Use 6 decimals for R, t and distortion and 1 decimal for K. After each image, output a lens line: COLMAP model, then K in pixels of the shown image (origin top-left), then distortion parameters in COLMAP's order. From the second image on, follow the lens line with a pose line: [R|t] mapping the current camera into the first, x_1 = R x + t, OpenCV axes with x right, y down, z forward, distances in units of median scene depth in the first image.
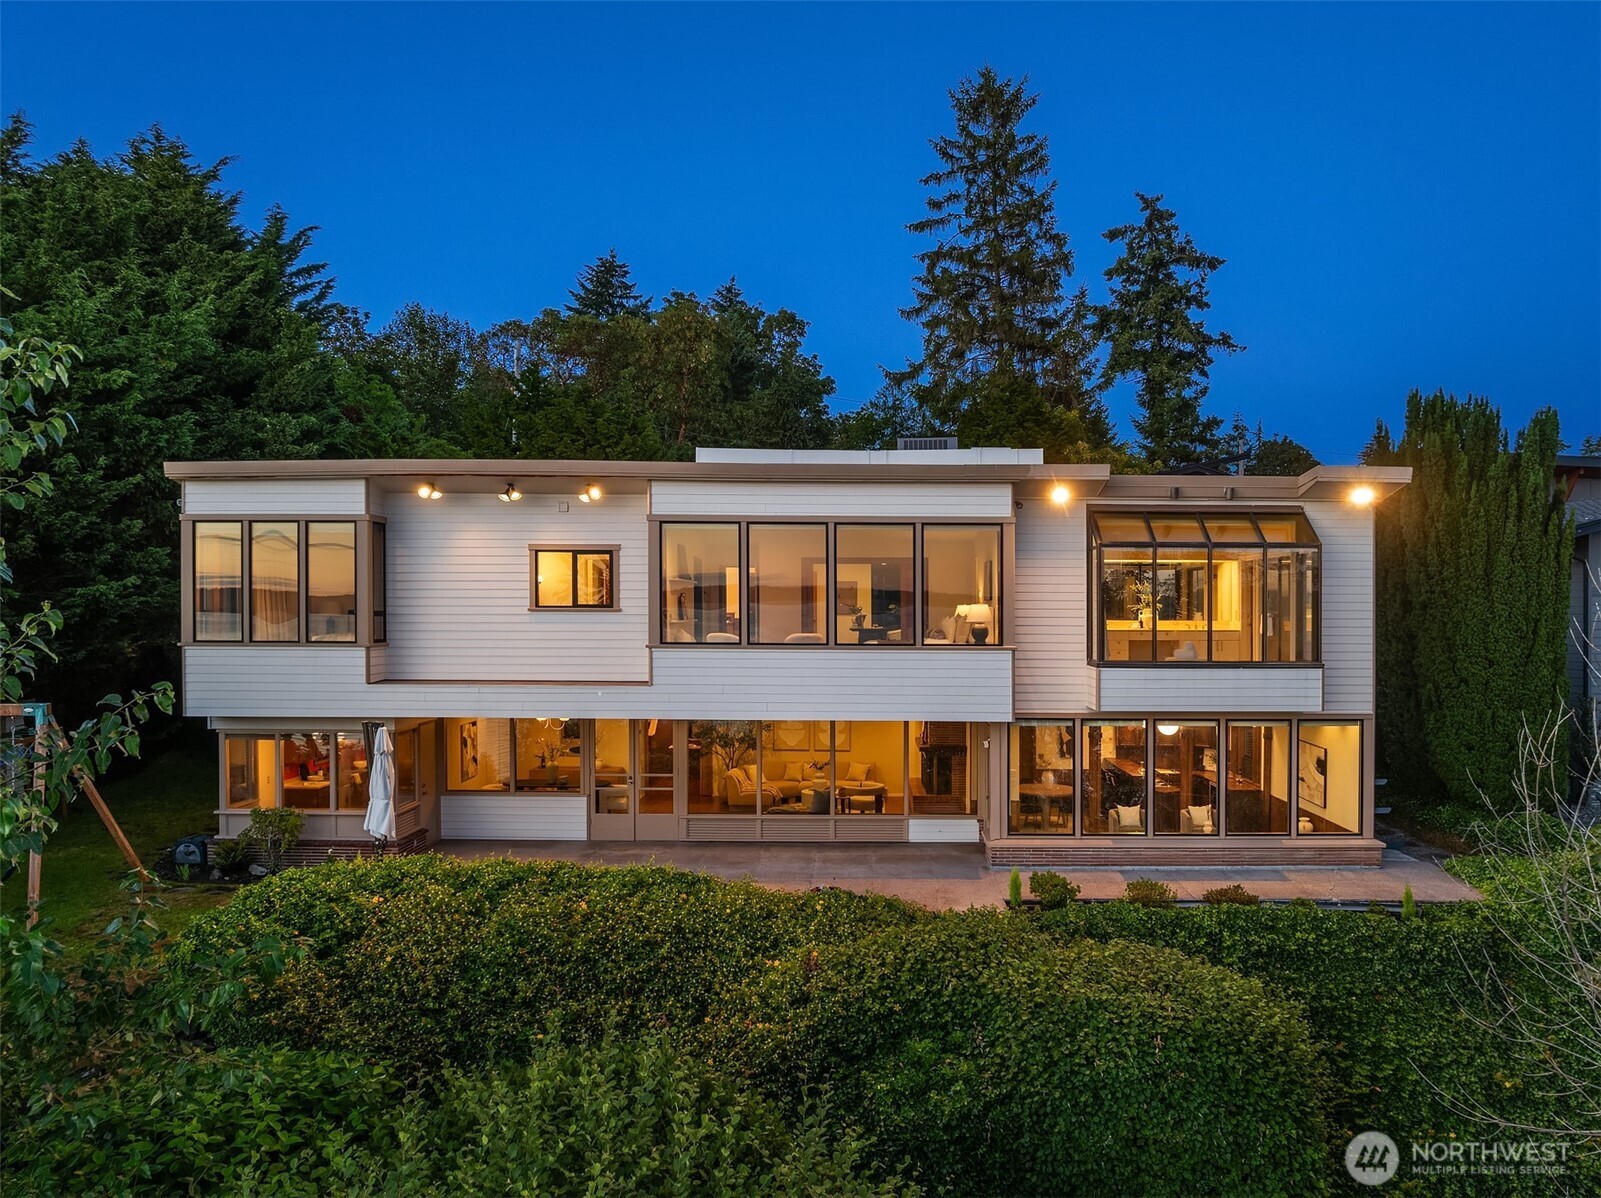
lens RADIAL K [[1123.3, 0, 858.4], [0, 1123.3, 600.6], [0, 0, 1]] dist [-0.051228, -0.000328]
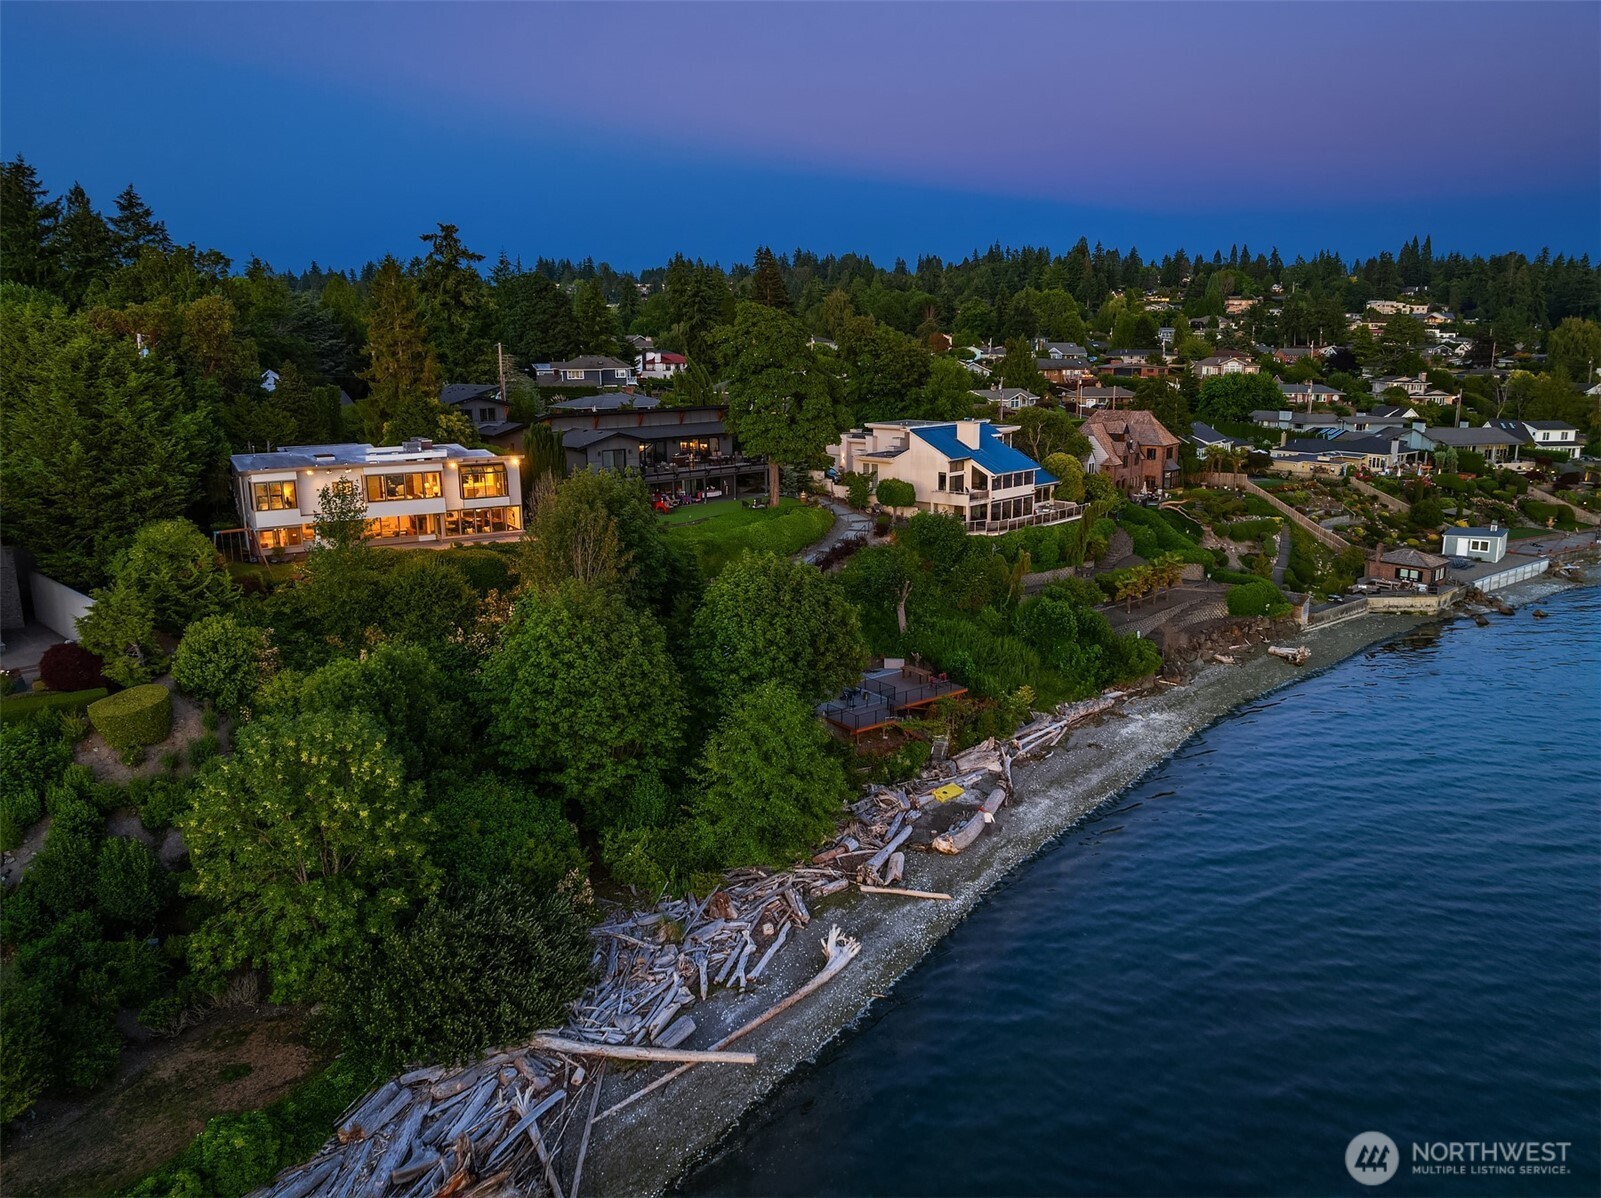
lens RADIAL K [[1121.7, 0, 800.5], [0, 1121.7, 599.0], [0, 0, 1]] dist [-0.050082, 0.003784]
pose [[0.842265, -0.129065, 0.523384, -1.077528], [0.004065, 0.972408, 0.233251, -0.606842], [-0.539048, -0.194332, 0.819550, -3.612637]]
